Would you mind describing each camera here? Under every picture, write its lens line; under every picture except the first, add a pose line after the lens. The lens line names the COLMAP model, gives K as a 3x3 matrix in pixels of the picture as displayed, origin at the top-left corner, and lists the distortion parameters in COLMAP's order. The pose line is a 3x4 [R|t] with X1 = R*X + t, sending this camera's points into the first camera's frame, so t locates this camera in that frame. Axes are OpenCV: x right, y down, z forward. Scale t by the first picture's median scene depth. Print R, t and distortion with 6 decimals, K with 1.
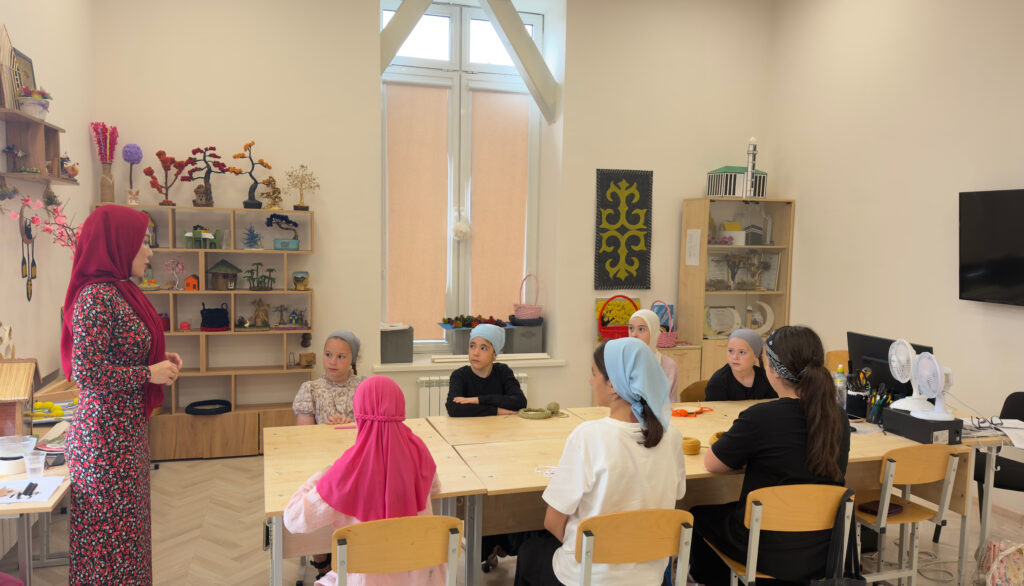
lens RADIAL K [[720.8, 0, 507.7], [0, 720.8, 311.0], [0, 0, 1]] dist [0.042231, -0.000595]
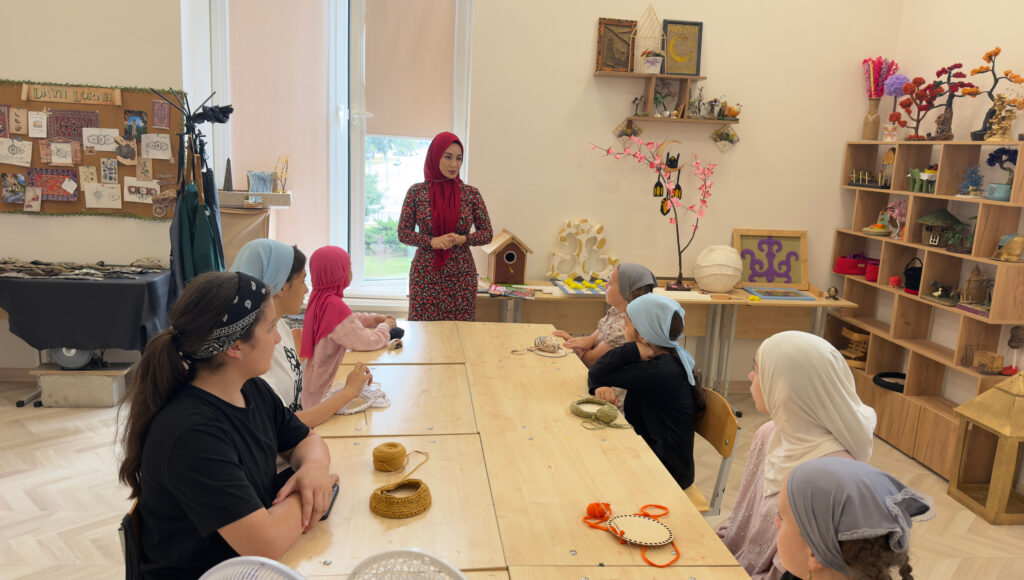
lens RADIAL K [[739.6, 0, 509.4], [0, 739.6, 292.5], [0, 0, 1]] dist [0.101837, -0.093861]
pose [[-0.183259, 0.161592, -0.969693, 0.456046], [-0.150348, 0.970187, 0.190088, -0.060067], [0.971500, 0.180627, -0.153501, 0.612346]]
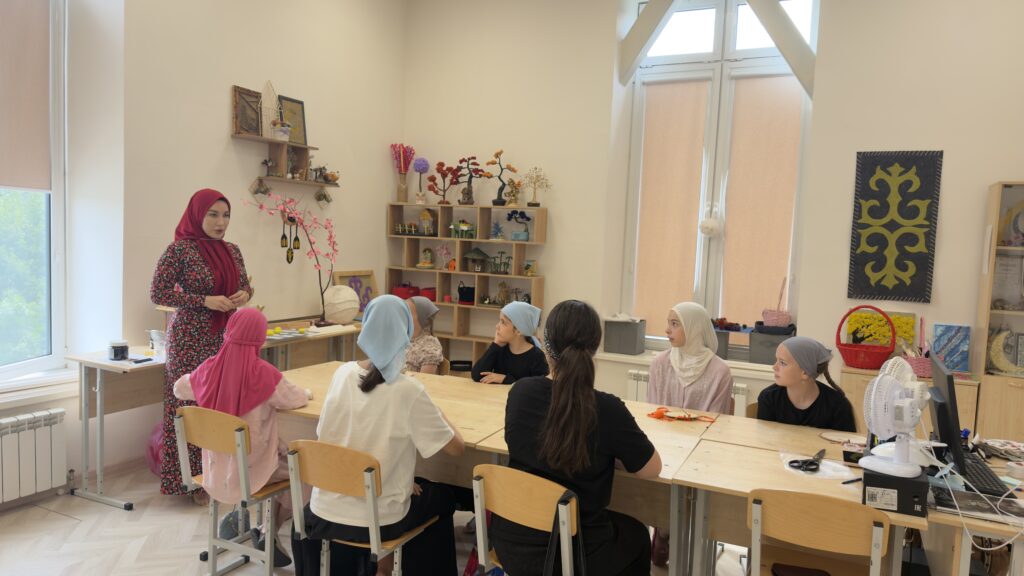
lens RADIAL K [[732.1, 0, 512.0], [0, 732.1, 288.0], [0, 0, 1]] dist [0.156640, -0.235415]
pose [[0.732043, 0.060220, -0.678591, 0.447006], [-0.095323, 0.995341, -0.014502, 0.008734], [0.674556, 0.075302, 0.734373, 0.119381]]
